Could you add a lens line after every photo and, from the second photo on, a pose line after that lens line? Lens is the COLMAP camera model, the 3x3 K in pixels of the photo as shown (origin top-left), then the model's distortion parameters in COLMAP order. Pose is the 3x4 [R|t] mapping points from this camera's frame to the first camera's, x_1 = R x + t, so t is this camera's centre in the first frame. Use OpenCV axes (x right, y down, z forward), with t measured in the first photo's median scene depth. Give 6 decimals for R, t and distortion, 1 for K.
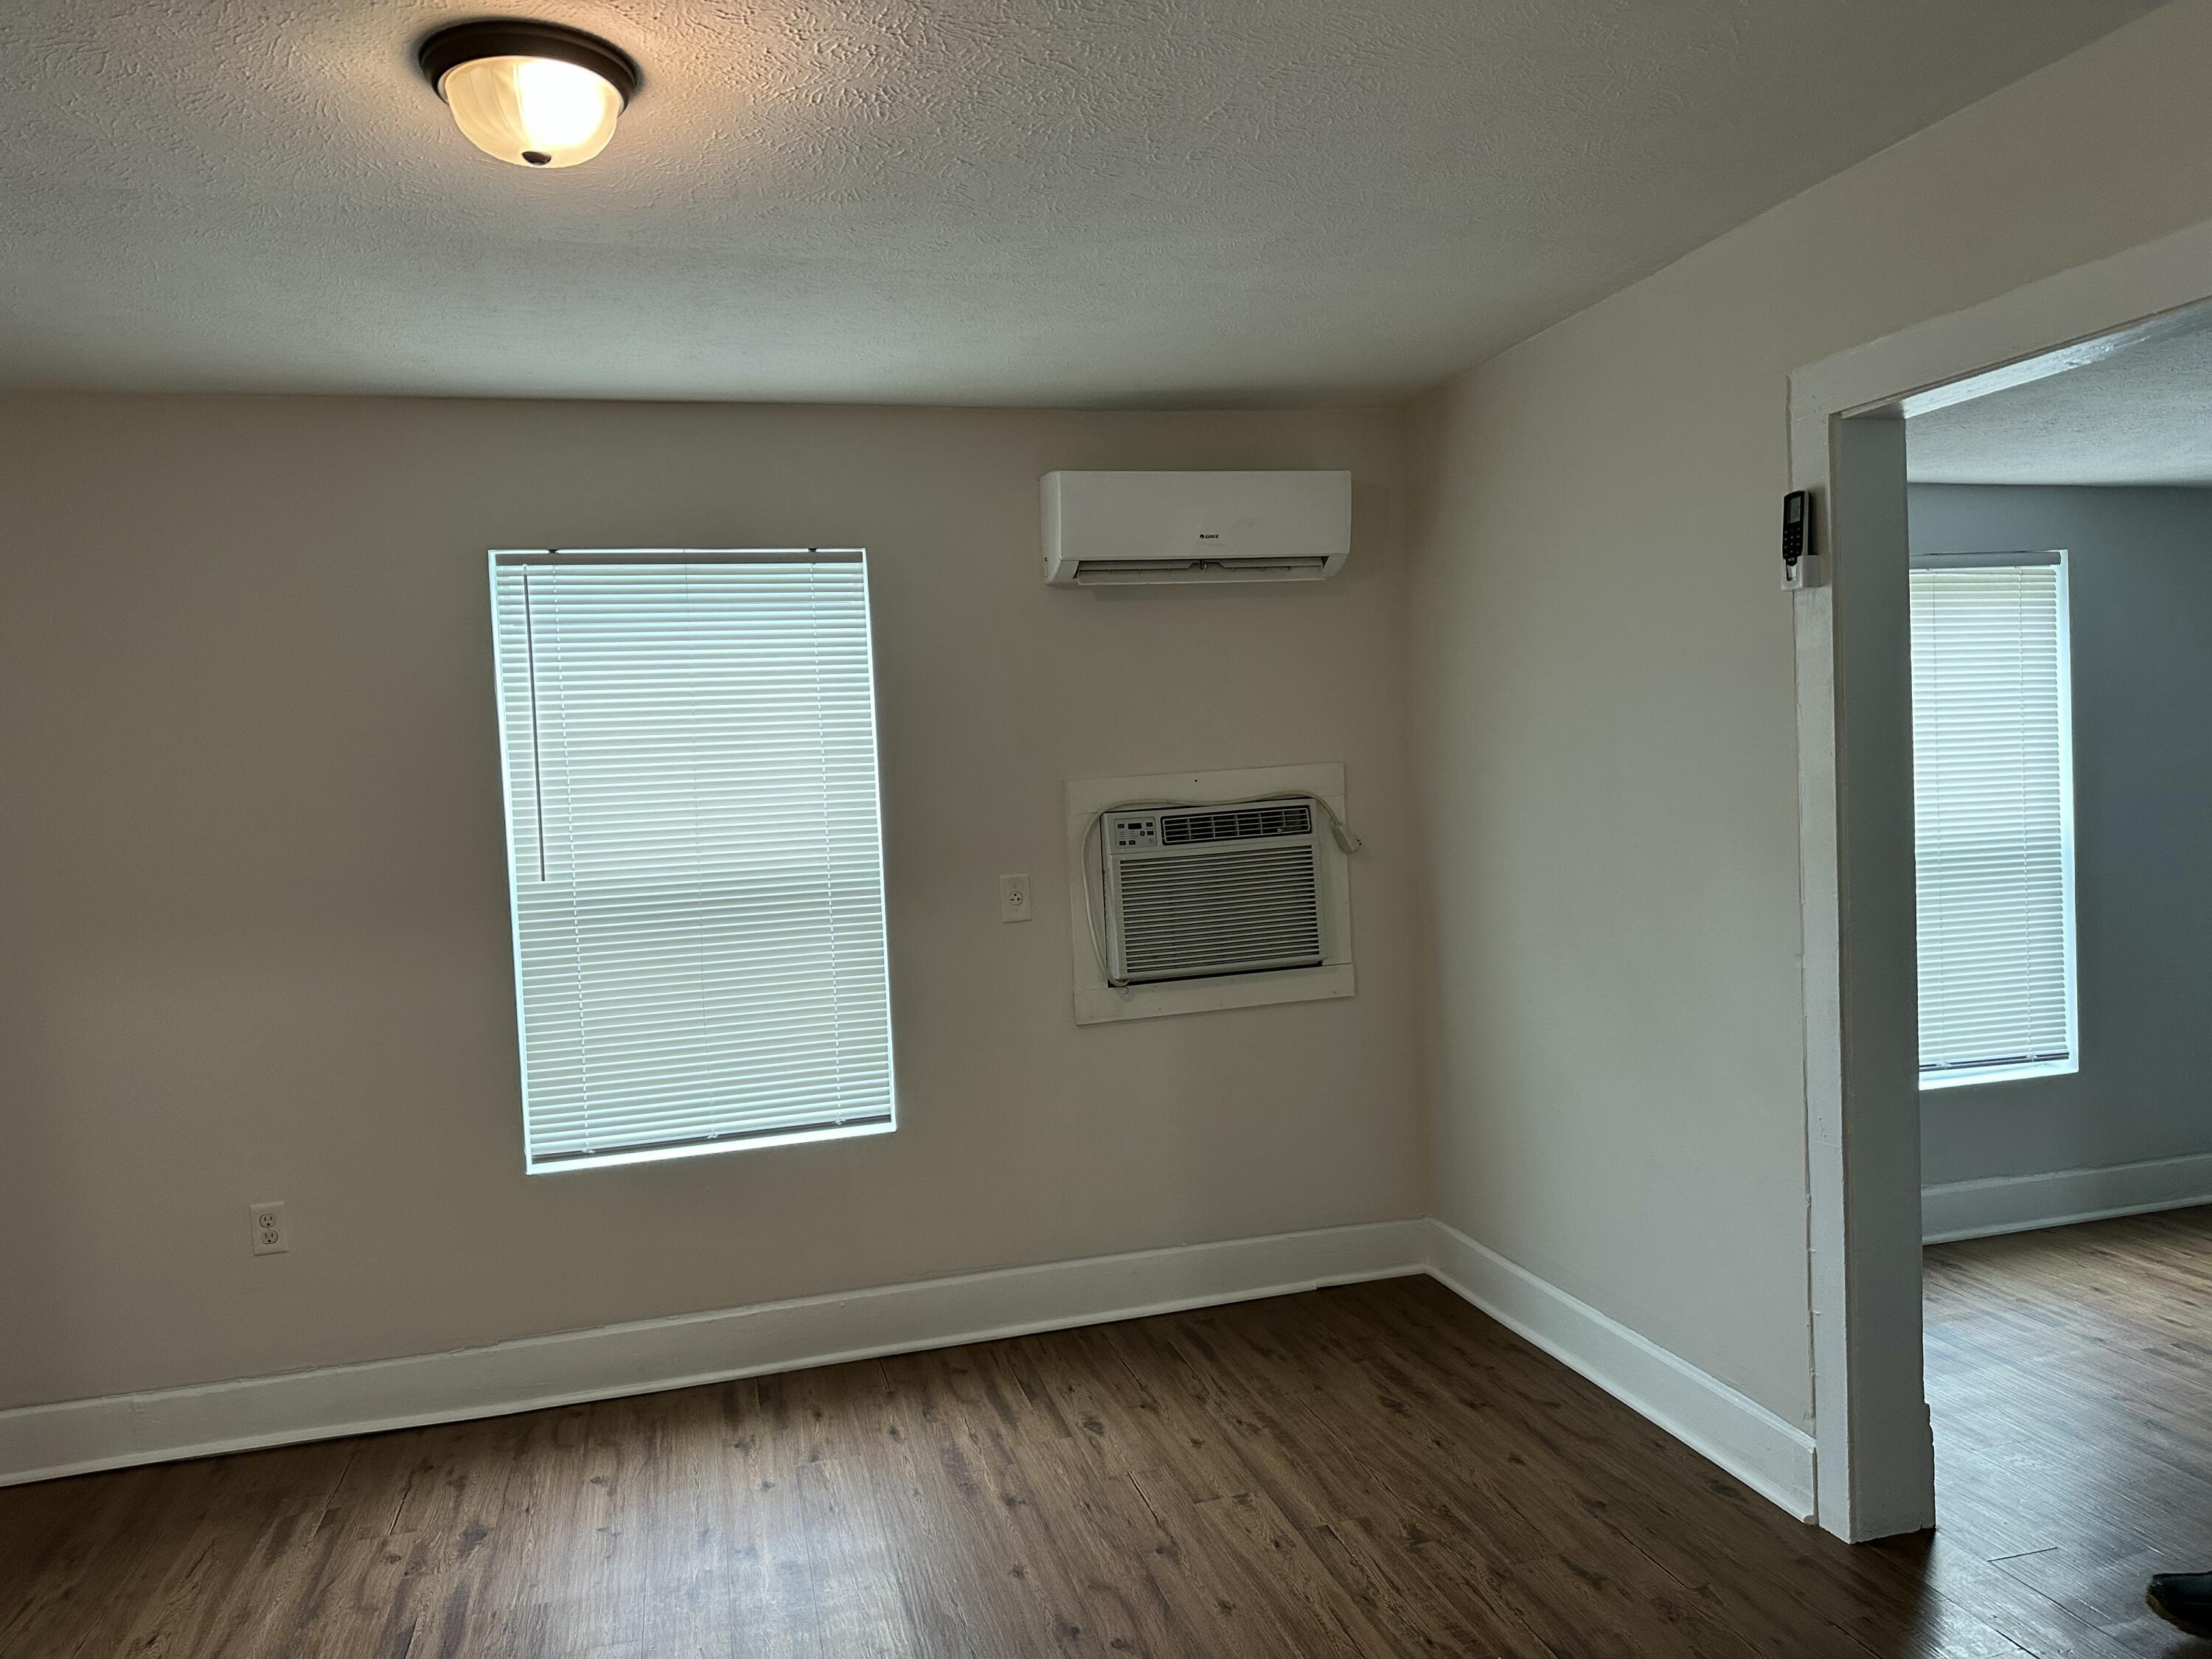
lens RADIAL K [[1551.1, 0, 1115.0], [0, 1551.1, 834.6], [0, 0, 1]] dist [0.025596, -0.030154]
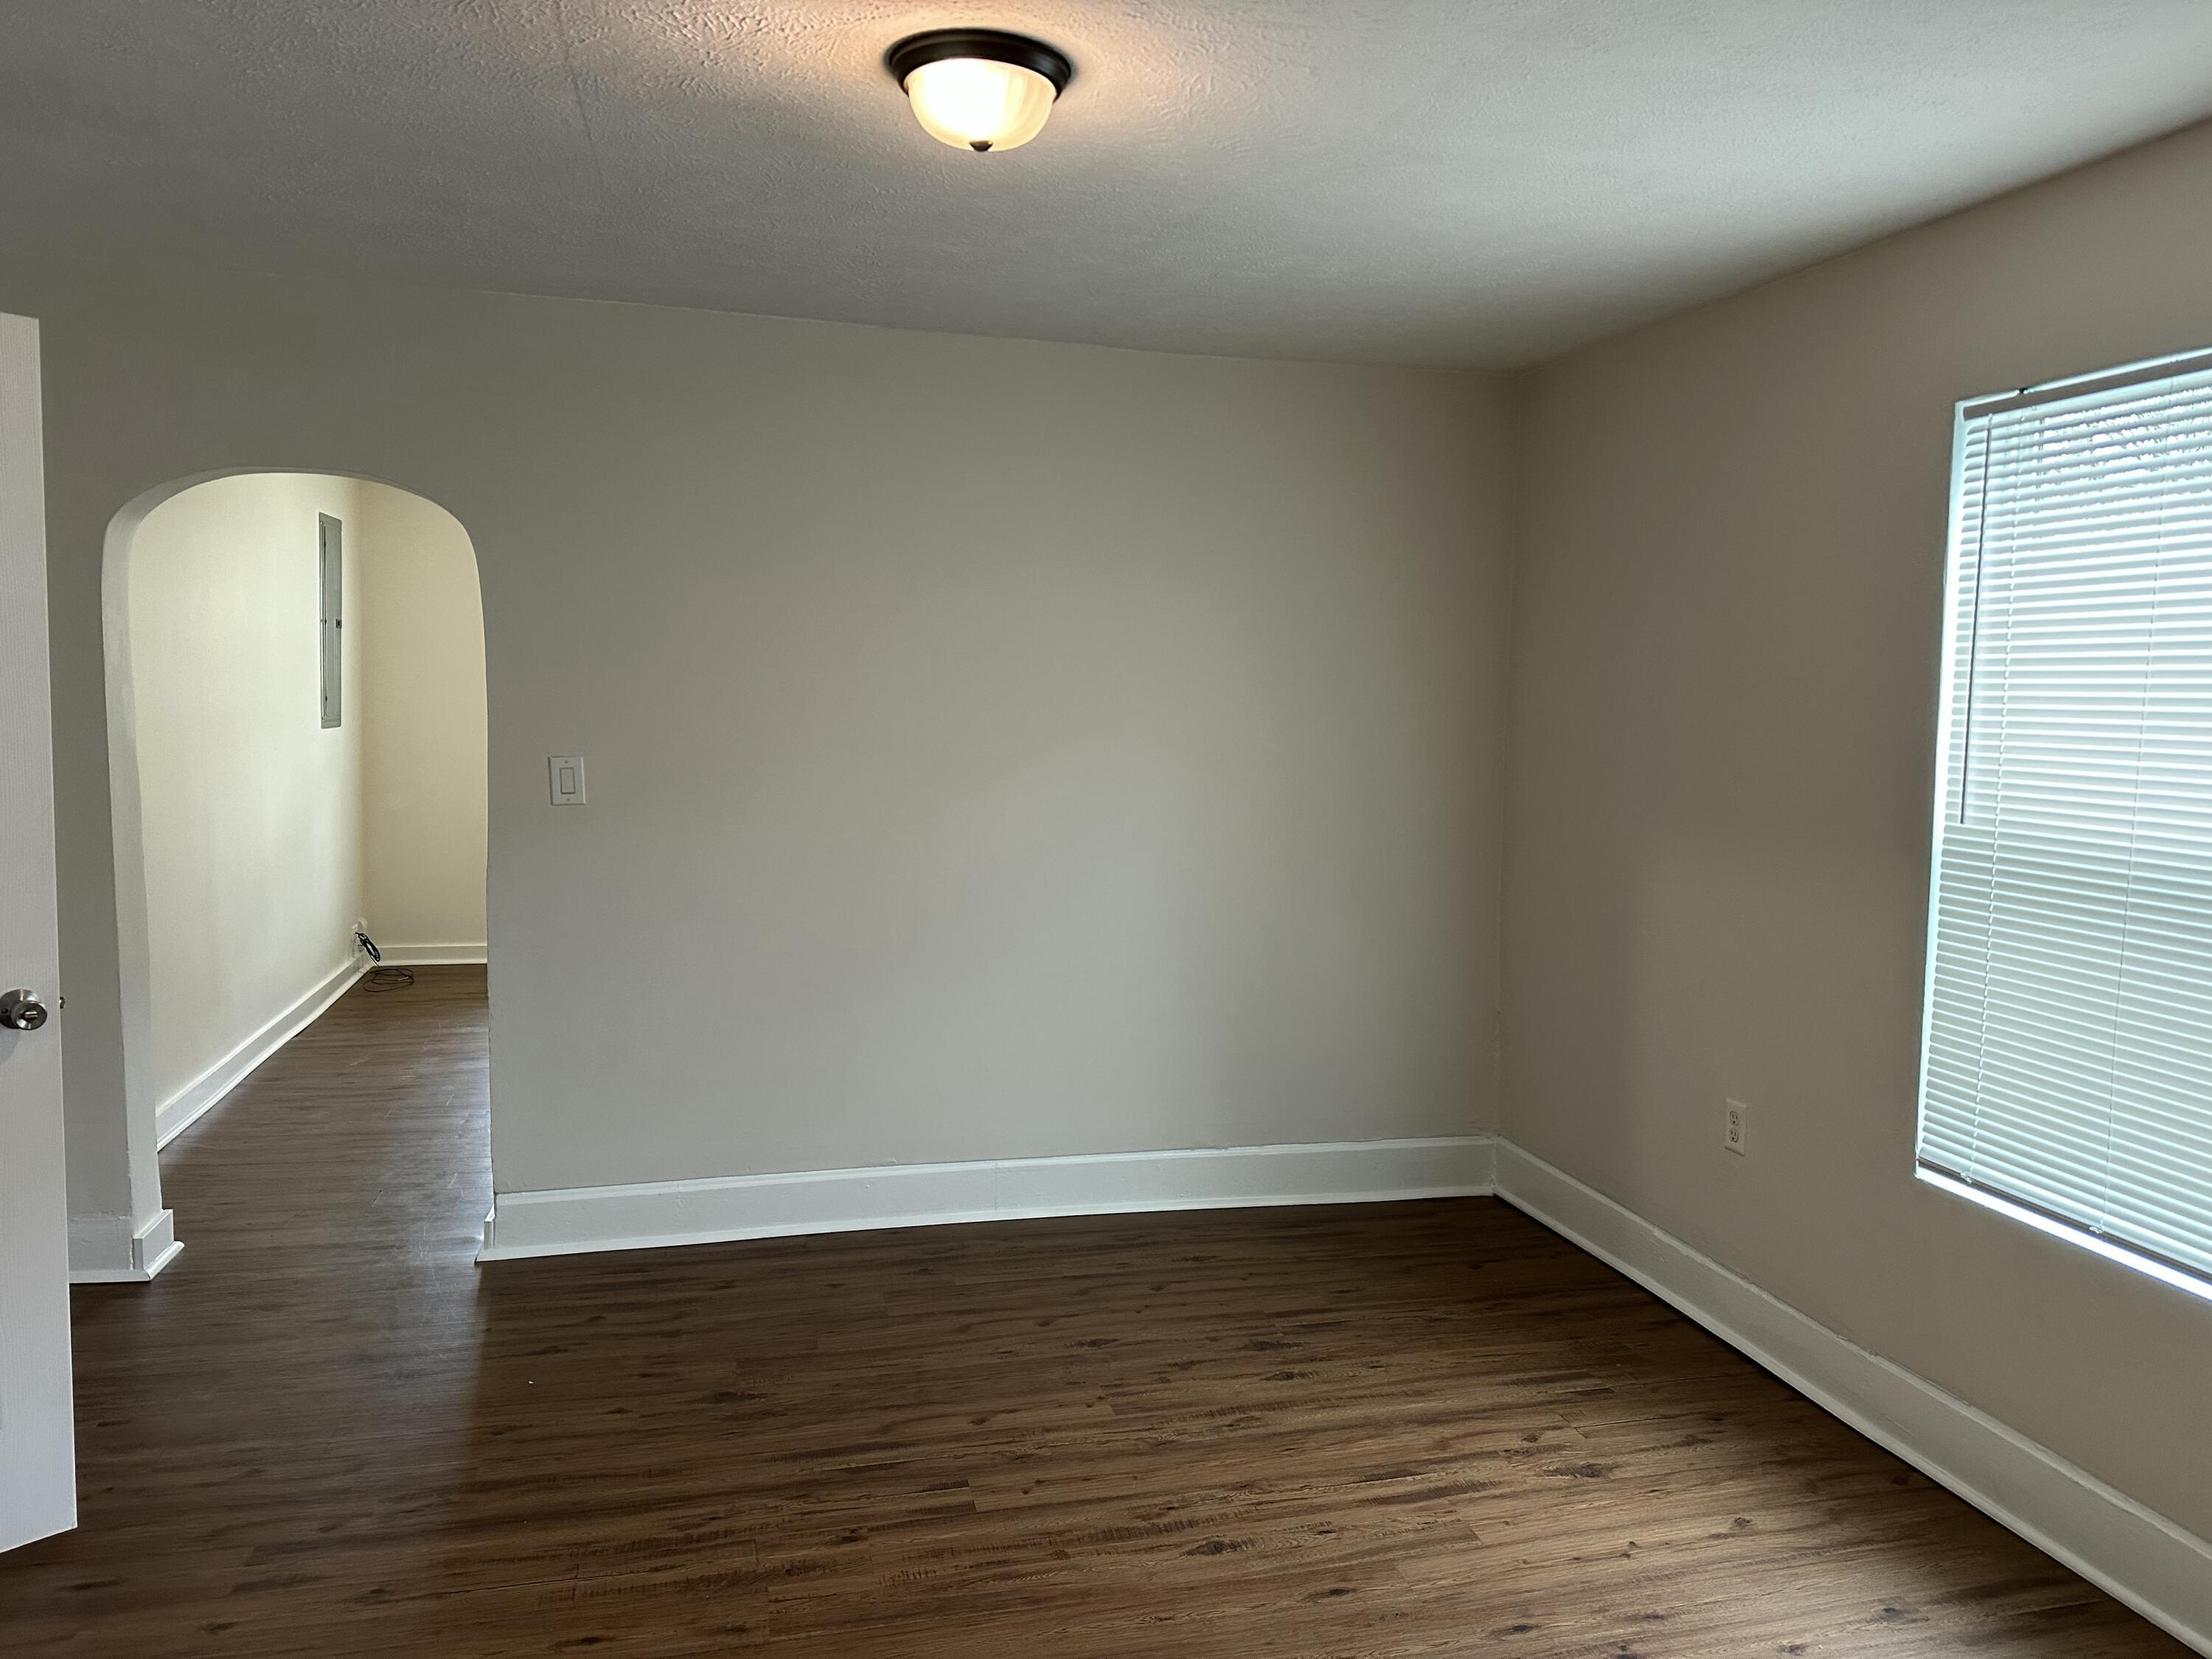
lens RADIAL K [[1551.1, 0, 1103.1], [0, 1551.1, 824.4], [0, 0, 1]] dist [0.025596, -0.030154]
pose [[-0.006137, 0.141908, -0.989861, 0.446855], [-0.063575, 0.987822, 0.142010, -0.058539], [0.997958, 0.063802, 0.002959, 0.611545]]
